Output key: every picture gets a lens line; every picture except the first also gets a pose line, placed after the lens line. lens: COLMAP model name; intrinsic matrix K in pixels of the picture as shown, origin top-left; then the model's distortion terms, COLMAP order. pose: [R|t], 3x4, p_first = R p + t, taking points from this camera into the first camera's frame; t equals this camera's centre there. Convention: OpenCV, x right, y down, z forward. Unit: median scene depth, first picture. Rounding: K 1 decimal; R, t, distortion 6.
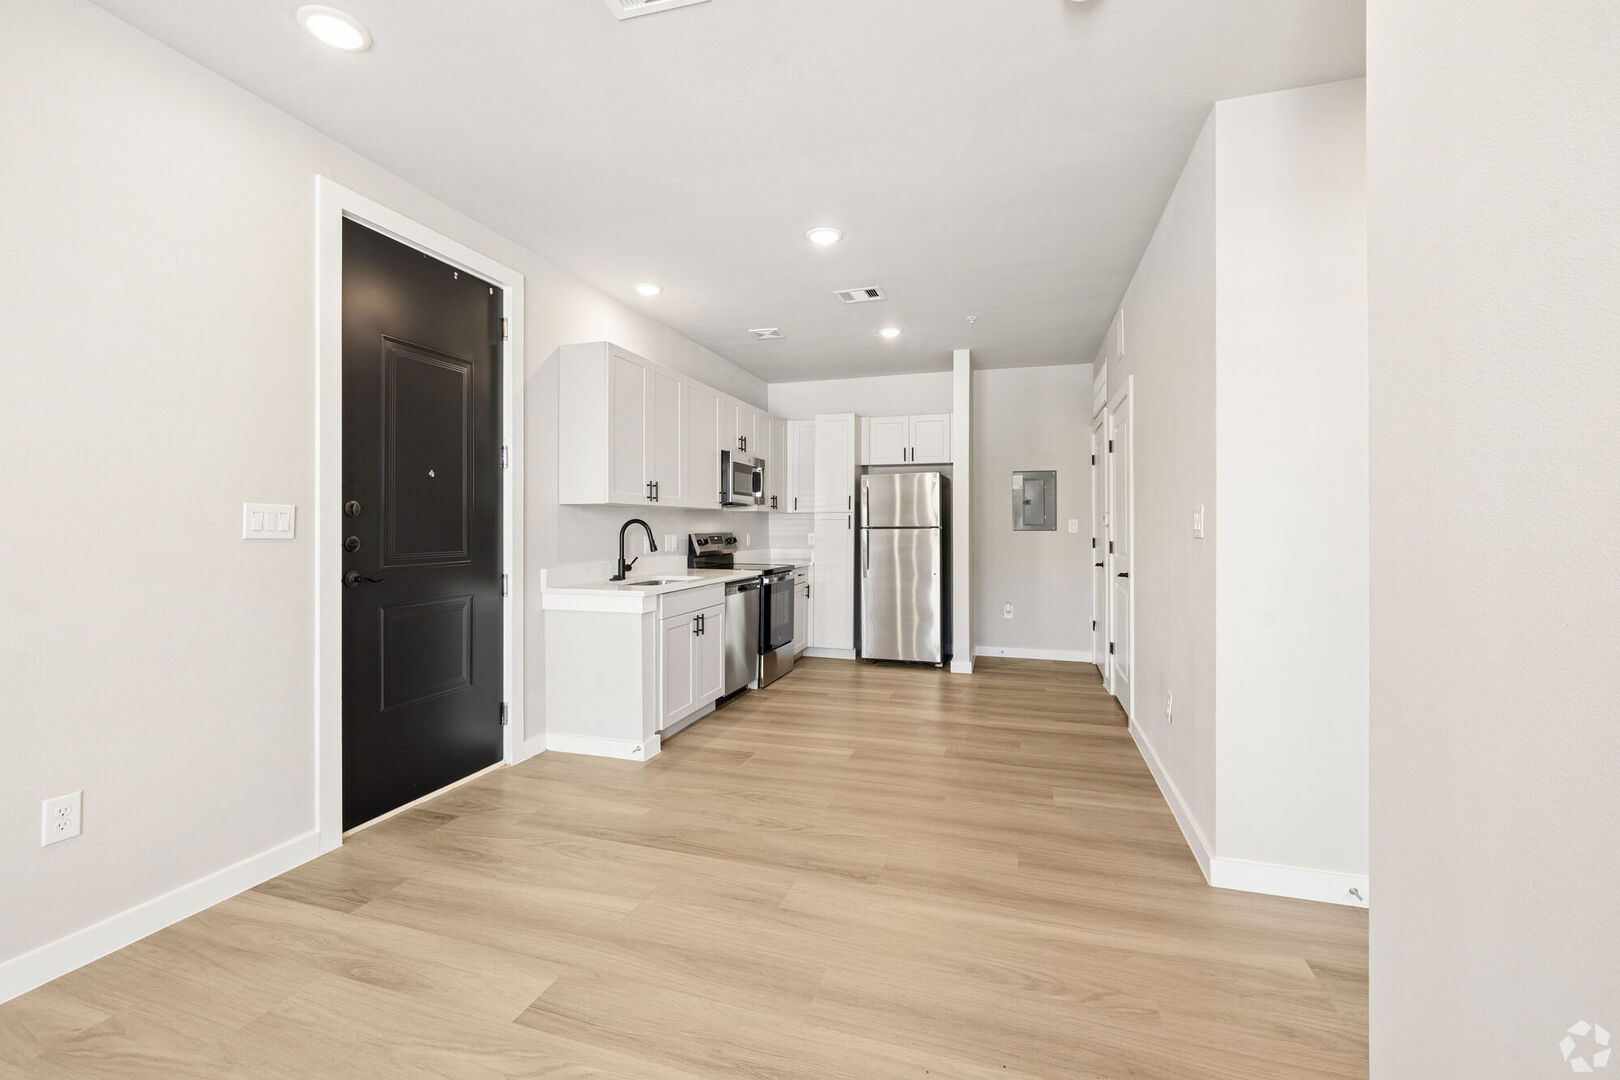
lens RADIAL K [[704.7, 0, 802.5], [0, 704.7, 535.6], [0, 0, 1]] dist [0.021880, 0.000333]
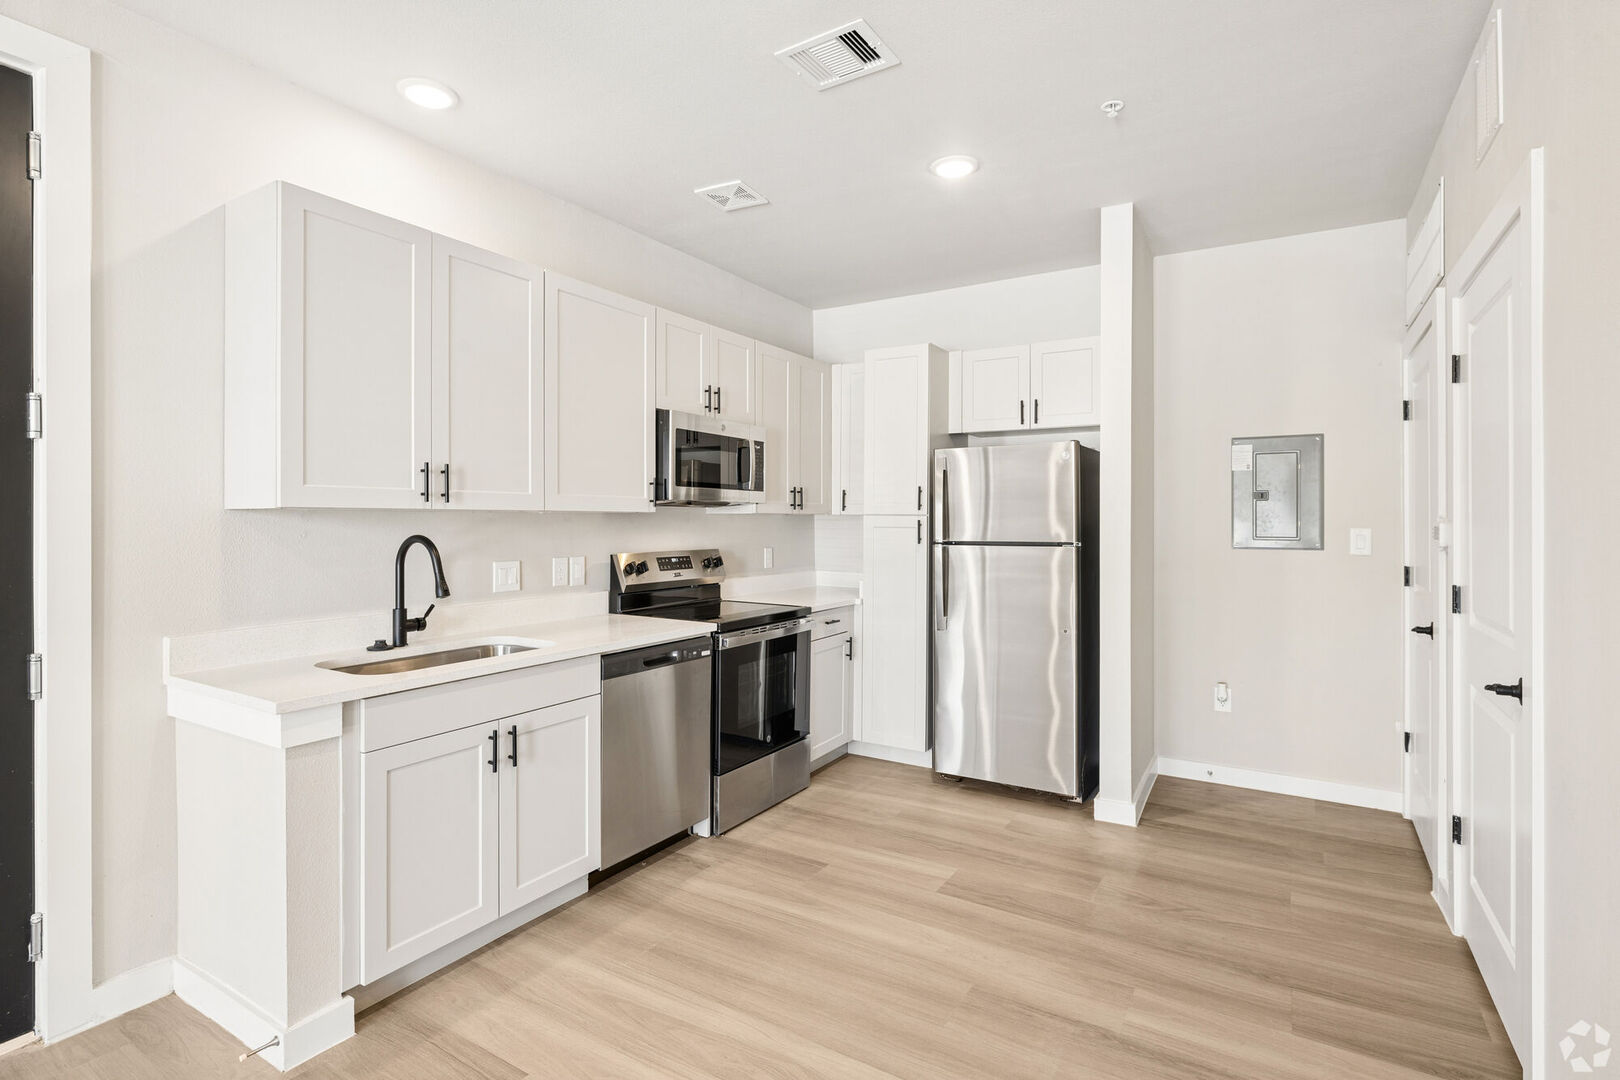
lens RADIAL K [[781.9, 0, 813.1], [0, 781.9, 530.5], [0, 0, 1]] dist [0.004715, 0.000360]
pose [[0.969252, 0.004655, -0.246025, 0.157431], [-0.004732, 0.999989, 0.000278, -0.022685], [0.246023, 0.000895, 0.969264, 0.401047]]
